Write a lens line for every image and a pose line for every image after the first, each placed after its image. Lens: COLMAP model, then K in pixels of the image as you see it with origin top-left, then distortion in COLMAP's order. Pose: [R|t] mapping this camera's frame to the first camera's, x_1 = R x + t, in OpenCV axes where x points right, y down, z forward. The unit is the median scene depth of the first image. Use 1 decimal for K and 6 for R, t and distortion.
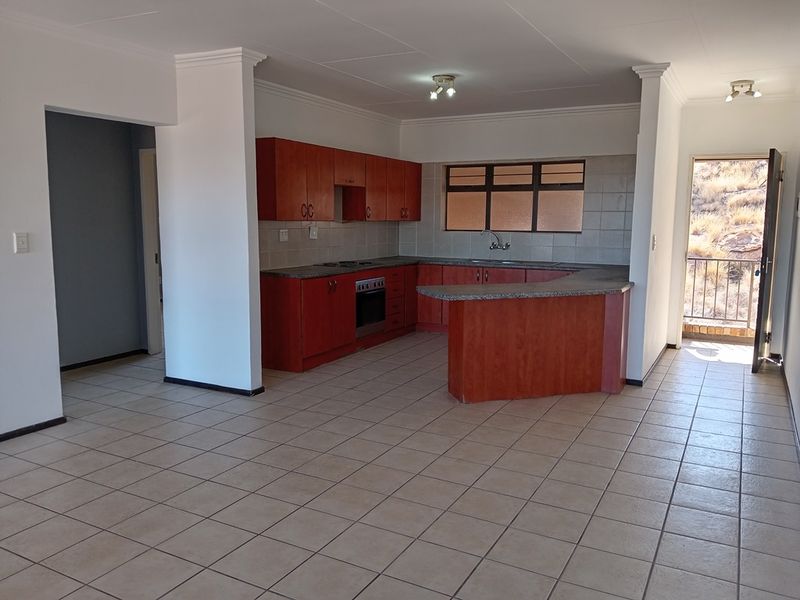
lens RADIAL K [[628.9, 0, 396.2], [0, 628.9, 298.7], [0, 0, 1]] dist [0.086855, -0.154905]
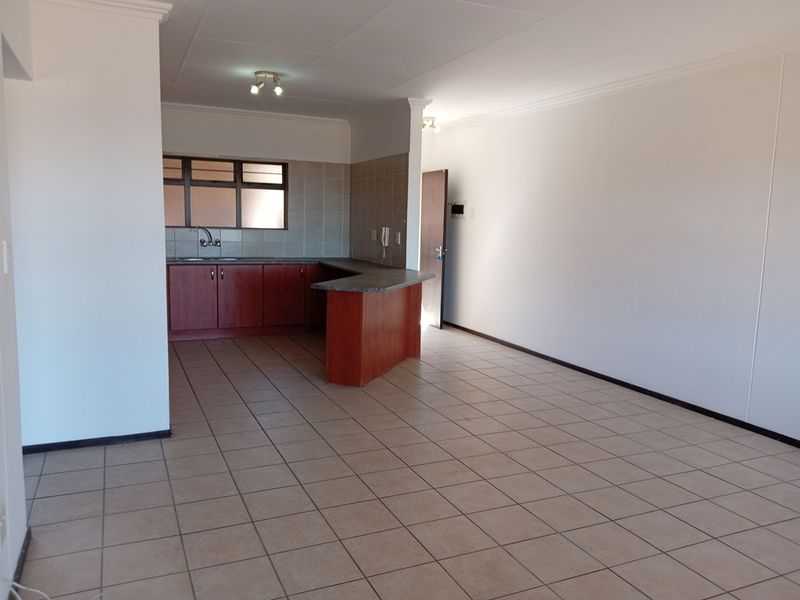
lens RADIAL K [[628.9, 0, 396.2], [0, 628.9, 298.7], [0, 0, 1]] dist [0.086855, -0.154905]
pose [[0.600917, -0.096217, 0.793499, -0.613321], [0.087744, 0.994670, 0.054161, -0.034743], [-0.794481, 0.037078, 0.606156, 0.246688]]
